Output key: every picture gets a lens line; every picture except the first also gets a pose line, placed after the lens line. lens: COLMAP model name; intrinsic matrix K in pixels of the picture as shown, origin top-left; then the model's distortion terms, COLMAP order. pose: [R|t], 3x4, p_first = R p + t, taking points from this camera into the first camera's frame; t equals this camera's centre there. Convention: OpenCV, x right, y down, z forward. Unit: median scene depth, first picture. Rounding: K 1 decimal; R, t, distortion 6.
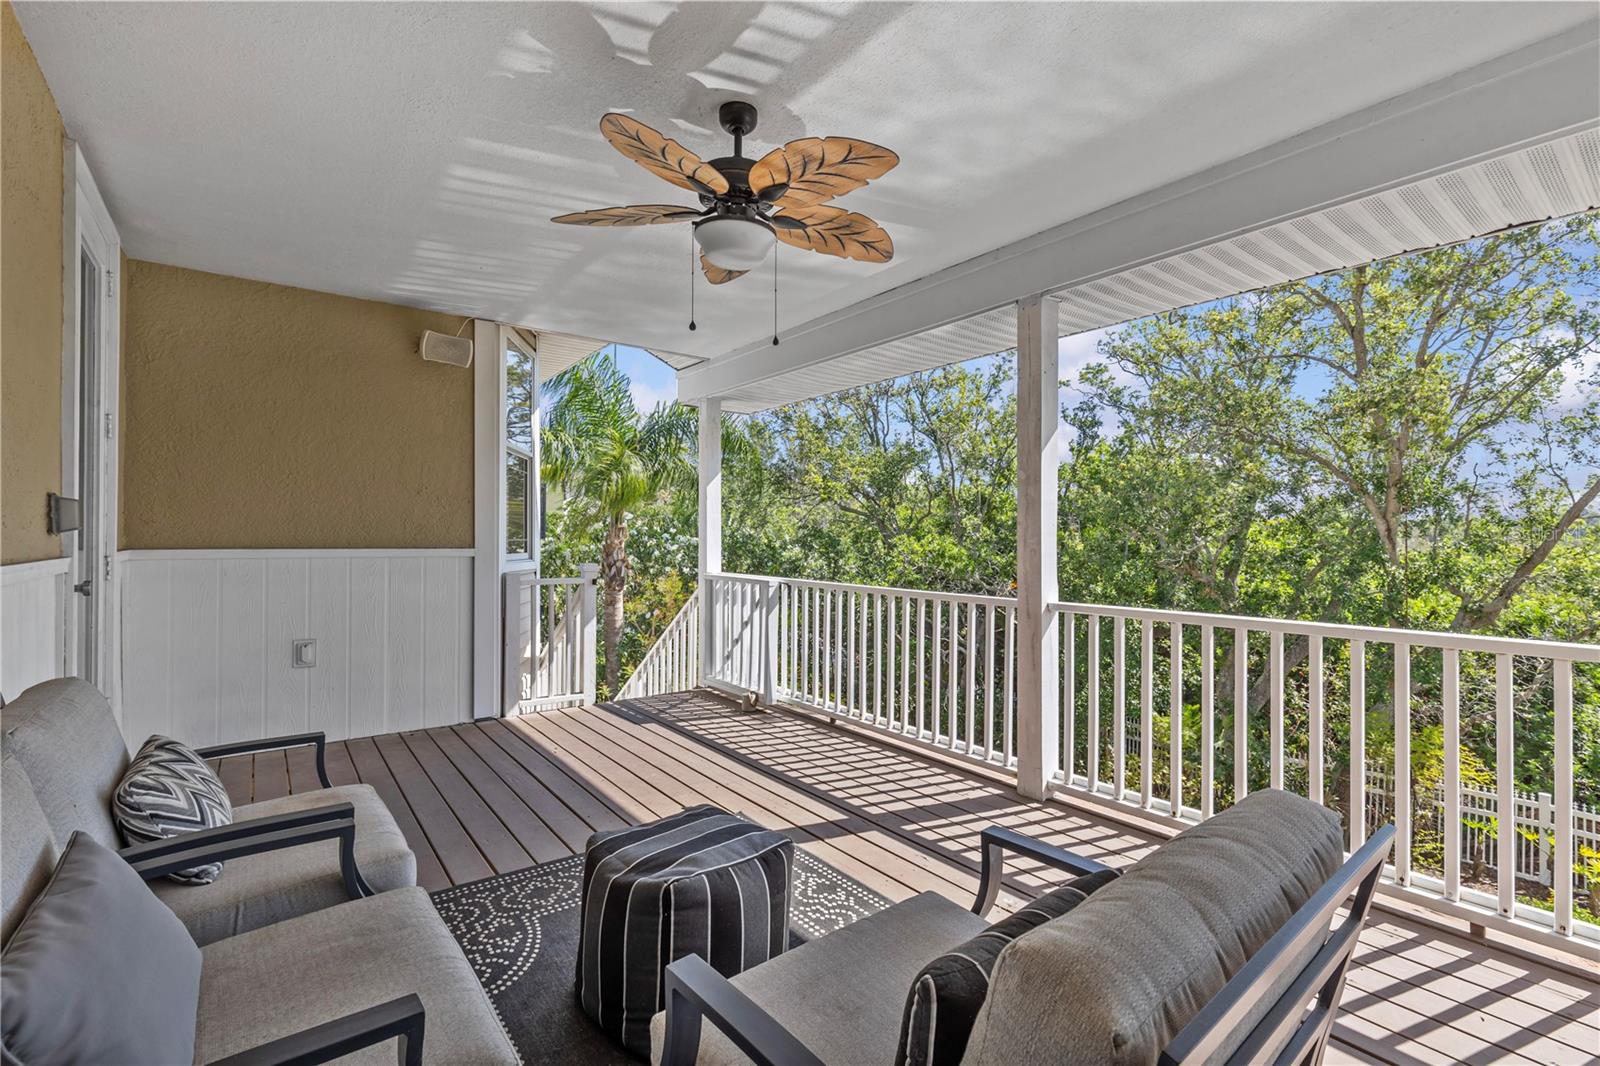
lens RADIAL K [[724.9, 0, 801.2], [0, 724.9, 530.1], [0, 0, 1]] dist [0.007691, -0.002560]
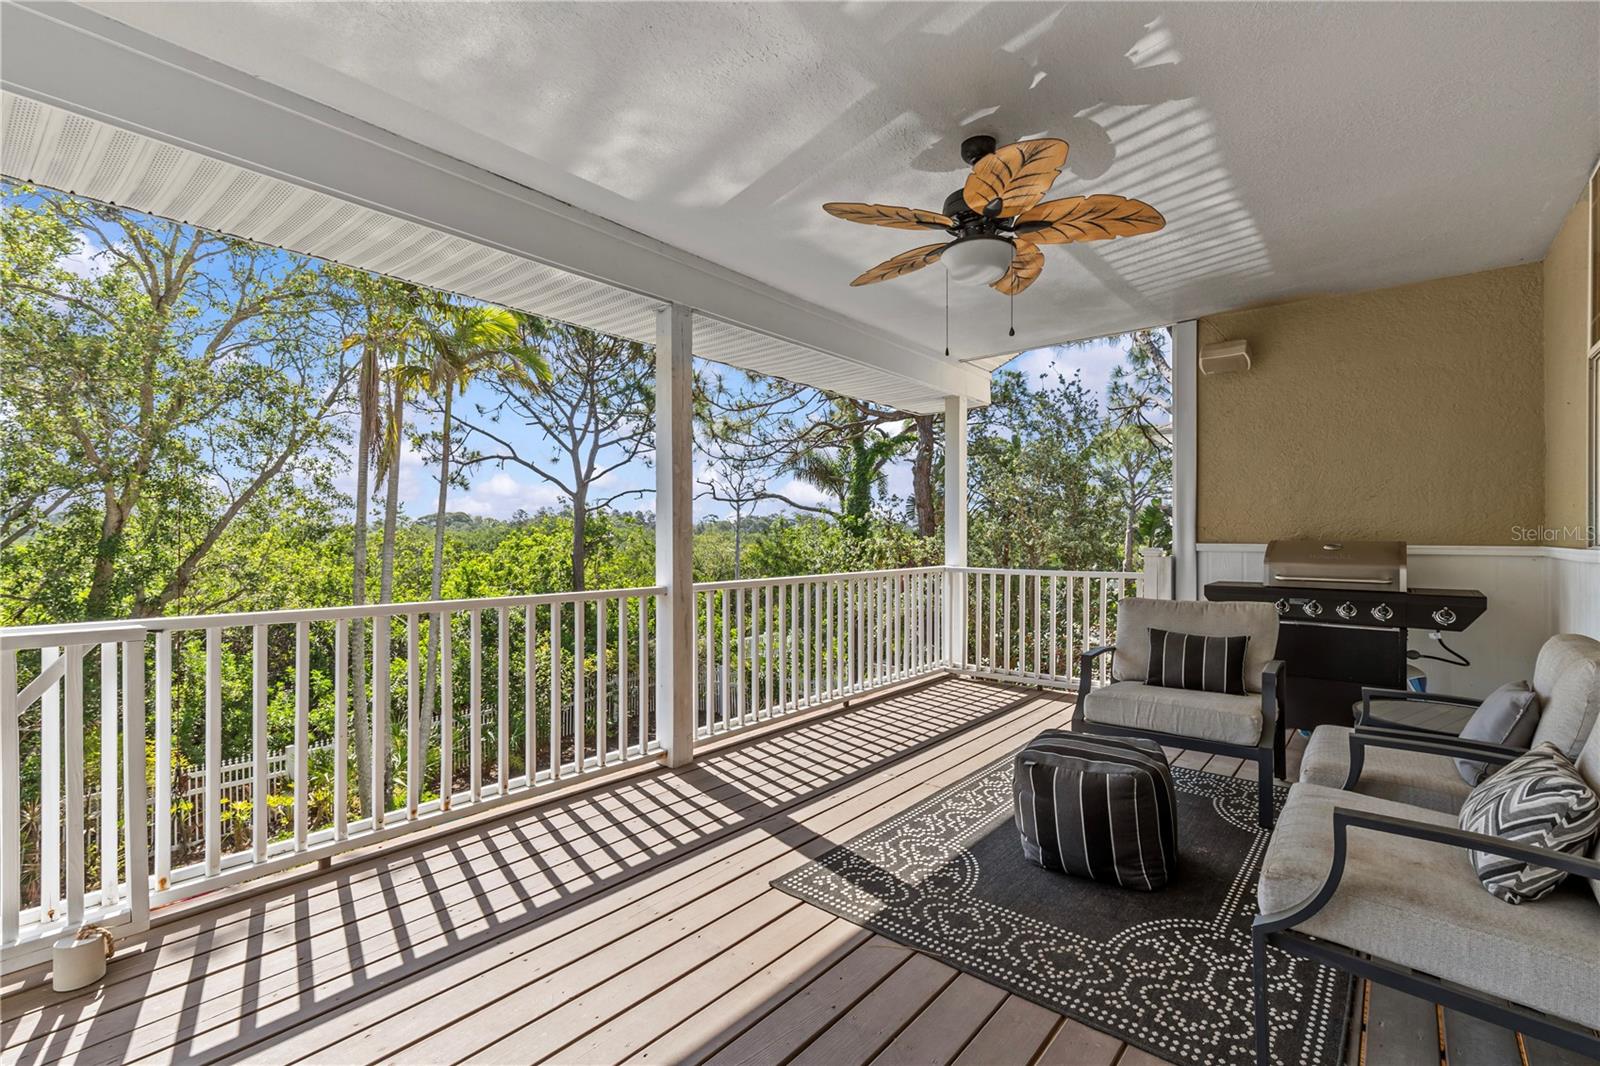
lens RADIAL K [[724.9, 0, 810.0], [0, 724.9, 532.2], [0, 0, 1]] dist [0.007691, -0.002560]
pose [[-0.235482, -0.004783, 0.971867, -0.826747], [-0.013317, 0.999910, 0.001694, 0.012661], [-0.971788, -0.012543, -0.235524, 1.122076]]
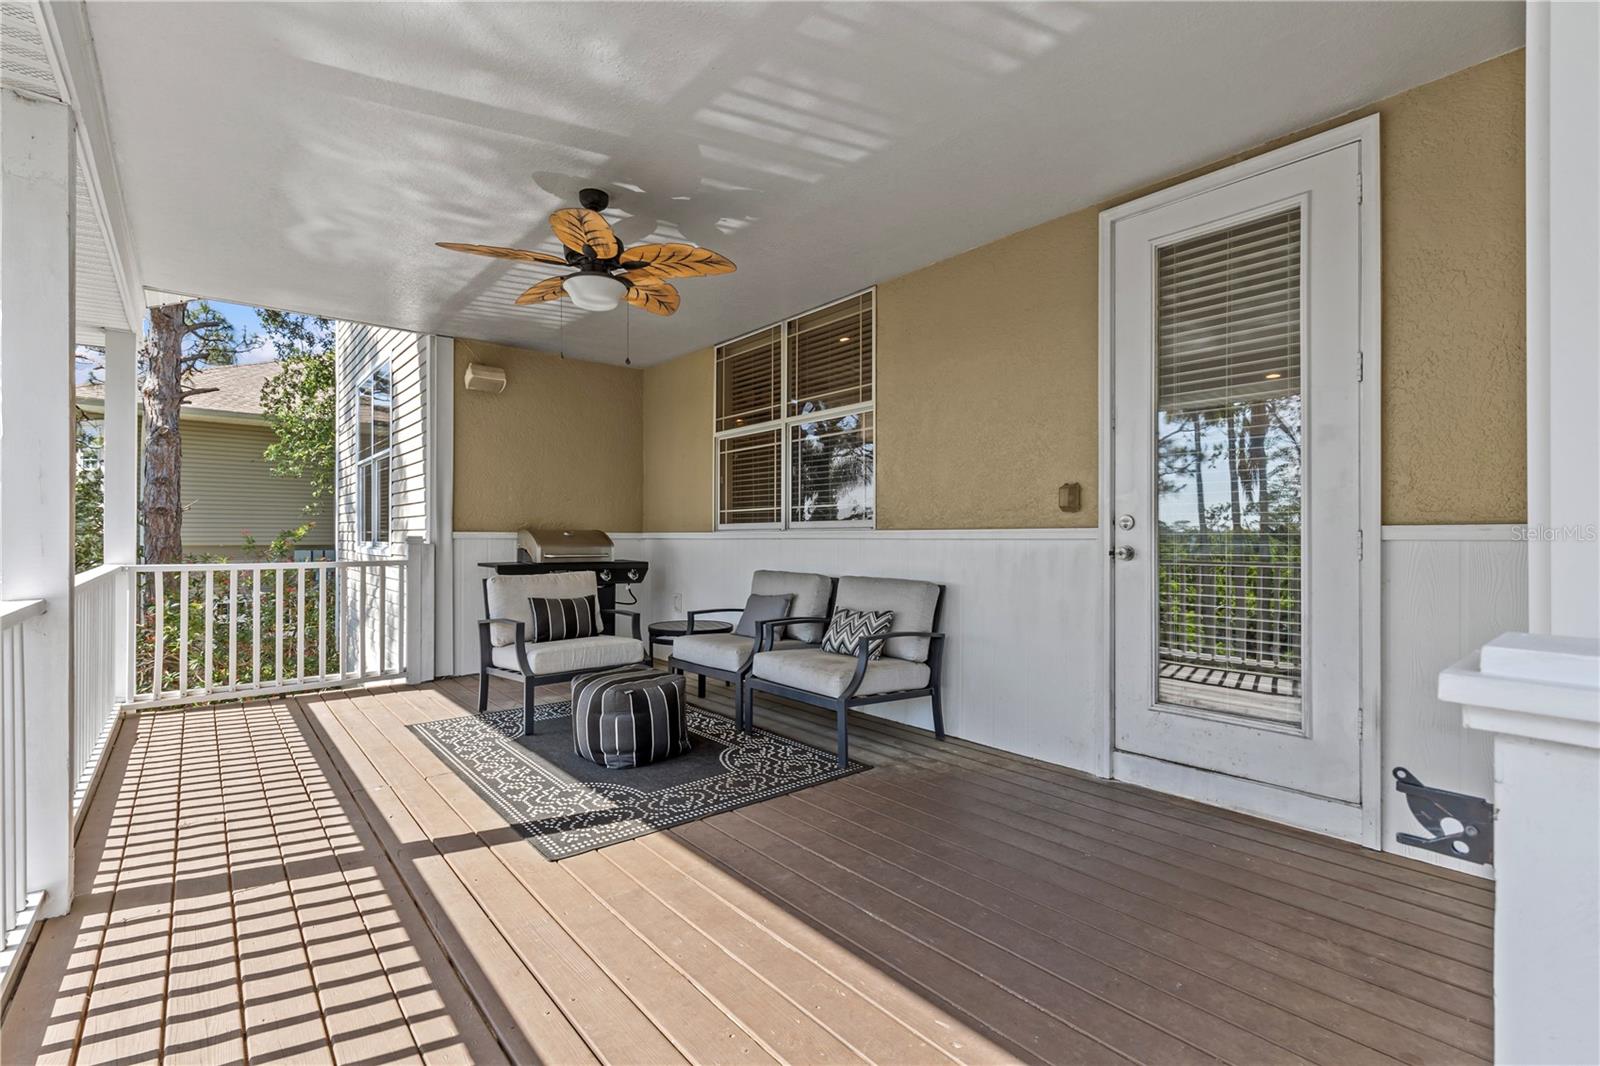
lens RADIAL K [[724.9, 0, 808.9], [0, 724.9, 532.8], [0, 0, 1]] dist [0.007691, -0.002560]
pose [[-0.996641, -0.011421, -0.081096, -0.284037], [-0.010004, 0.999791, -0.017857, 0.050791], [0.081283, -0.016986, -0.996546, 1.762224]]
